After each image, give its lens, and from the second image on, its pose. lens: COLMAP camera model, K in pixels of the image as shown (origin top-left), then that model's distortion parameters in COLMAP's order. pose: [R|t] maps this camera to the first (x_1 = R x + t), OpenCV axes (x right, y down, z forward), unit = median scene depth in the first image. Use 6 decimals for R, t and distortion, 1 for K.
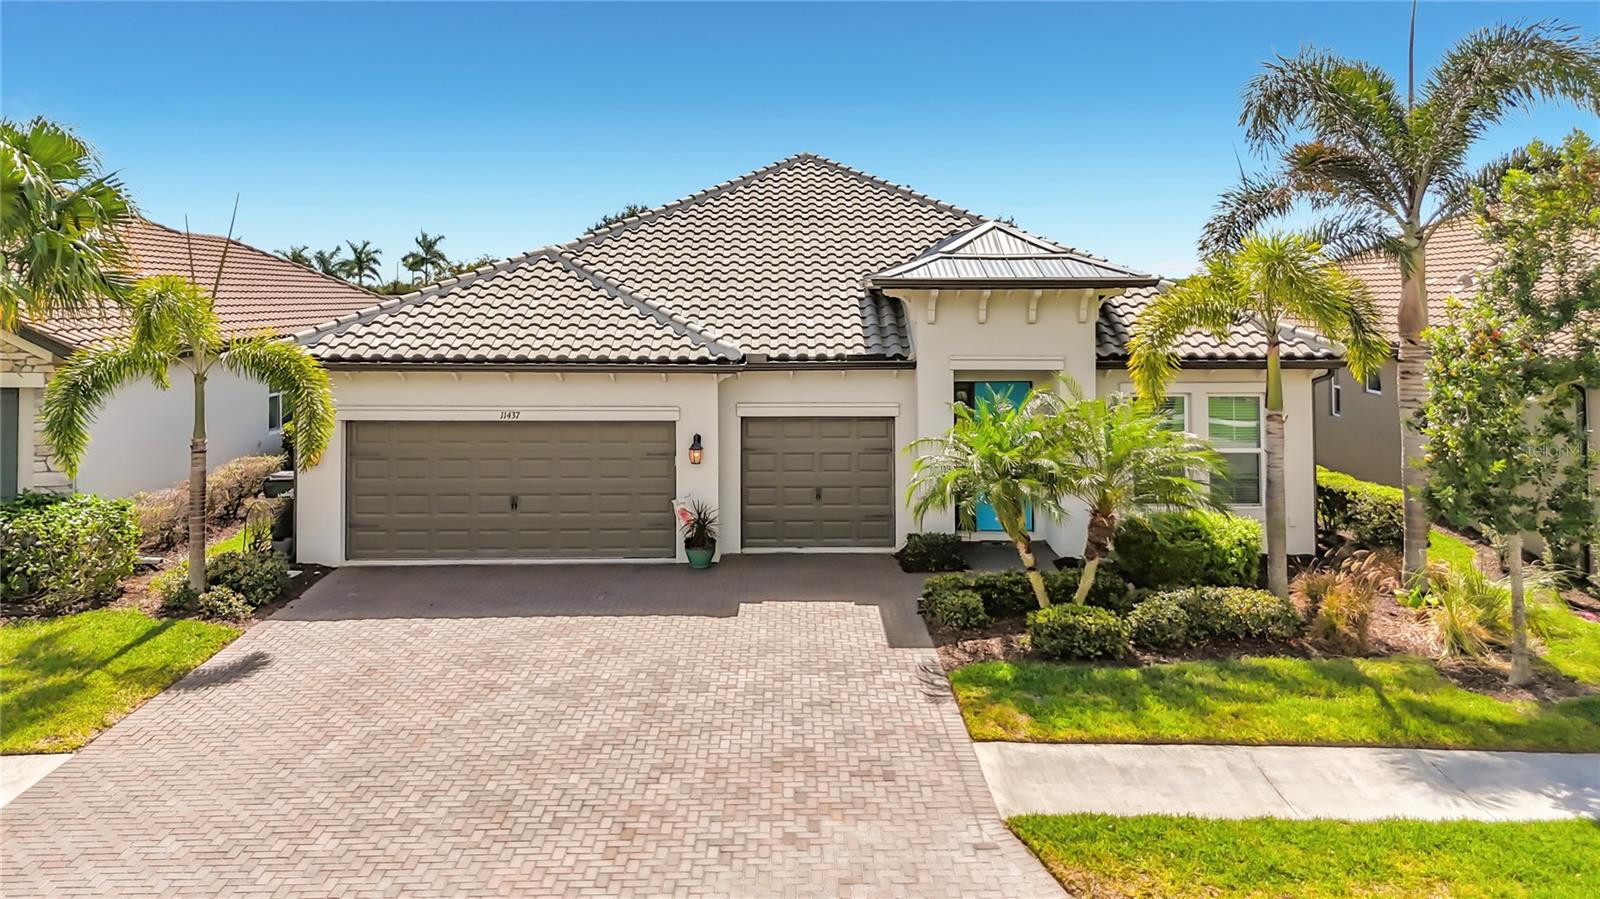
lens RADIAL K [[1163.2, 0, 800.5], [0, 1163.2, 456.6], [0, 0, 1]] dist [0.067529, -0.081299]
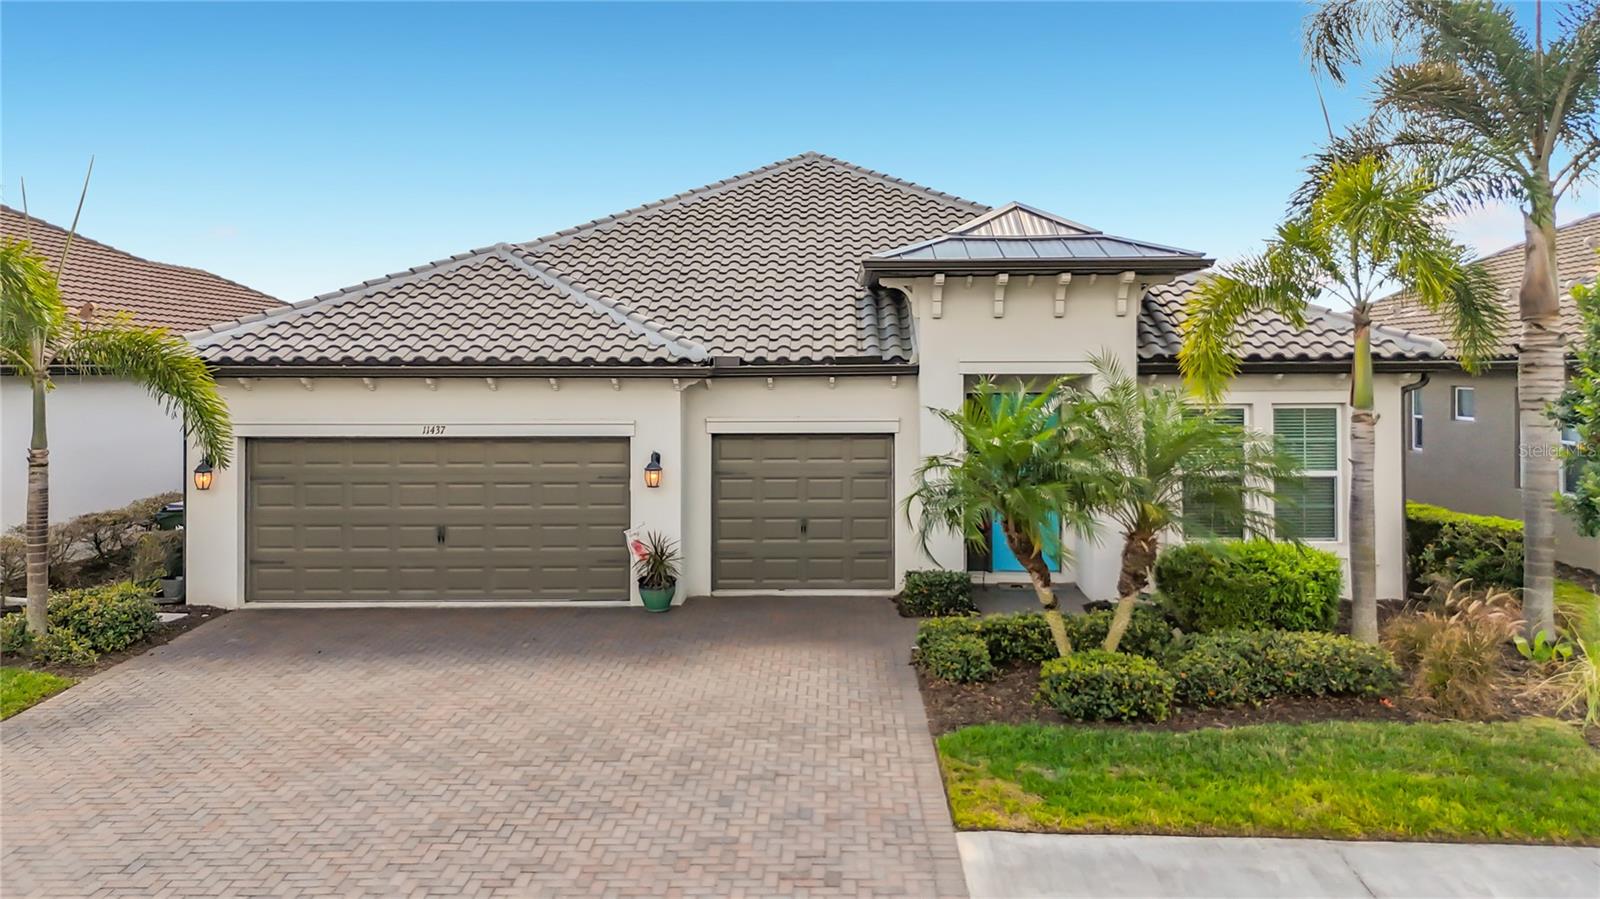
lens RADIAL K [[1205.7, 0, 802.9], [0, 1205.7, 535.0], [0, 0, 1]] dist [0.039220, -0.000691]
pose [[0.999628, 0.002057, -0.027190, 0.050473], [-0.001650, 0.999886, 0.015001, 0.033368], [0.027218, -0.014950, 0.999518, 0.171317]]
